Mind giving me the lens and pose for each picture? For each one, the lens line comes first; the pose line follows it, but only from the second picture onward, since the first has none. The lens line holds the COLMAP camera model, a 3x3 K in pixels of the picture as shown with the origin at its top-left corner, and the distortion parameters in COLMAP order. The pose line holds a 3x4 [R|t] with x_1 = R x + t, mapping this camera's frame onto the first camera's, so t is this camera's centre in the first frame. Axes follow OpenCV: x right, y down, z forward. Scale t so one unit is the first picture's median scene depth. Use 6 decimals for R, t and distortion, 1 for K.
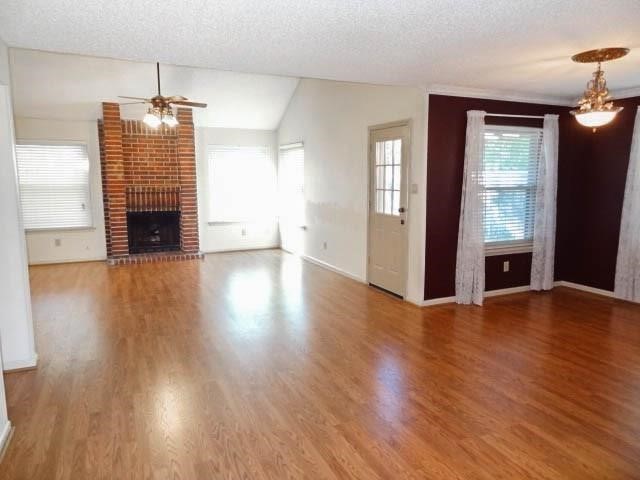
lens RADIAL K [[459.0, 0, 320.6], [0, 459.0, 241.6], [0, 0, 1]] dist [-0.005363, 0.013013]
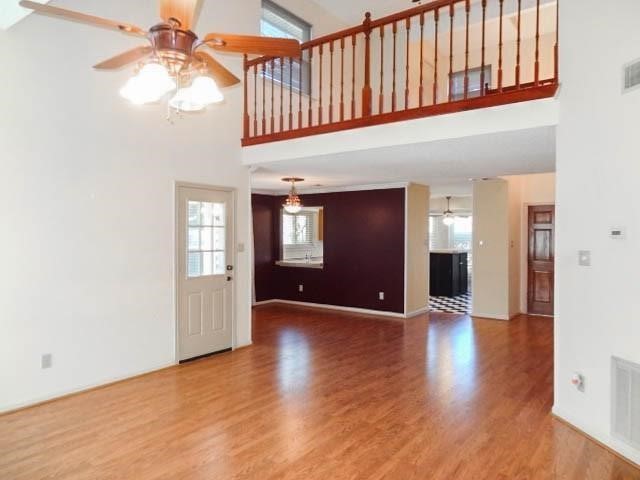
lens RADIAL K [[459.0, 0, 321.1], [0, 459.0, 238.8], [0, 0, 1]] dist [-0.005363, 0.013013]
pose [[-0.475205, -0.005269, 0.879859, -0.600103], [0.122439, 0.989857, 0.072056, -0.128243], [-0.871314, 0.141971, -0.469740, 0.890205]]
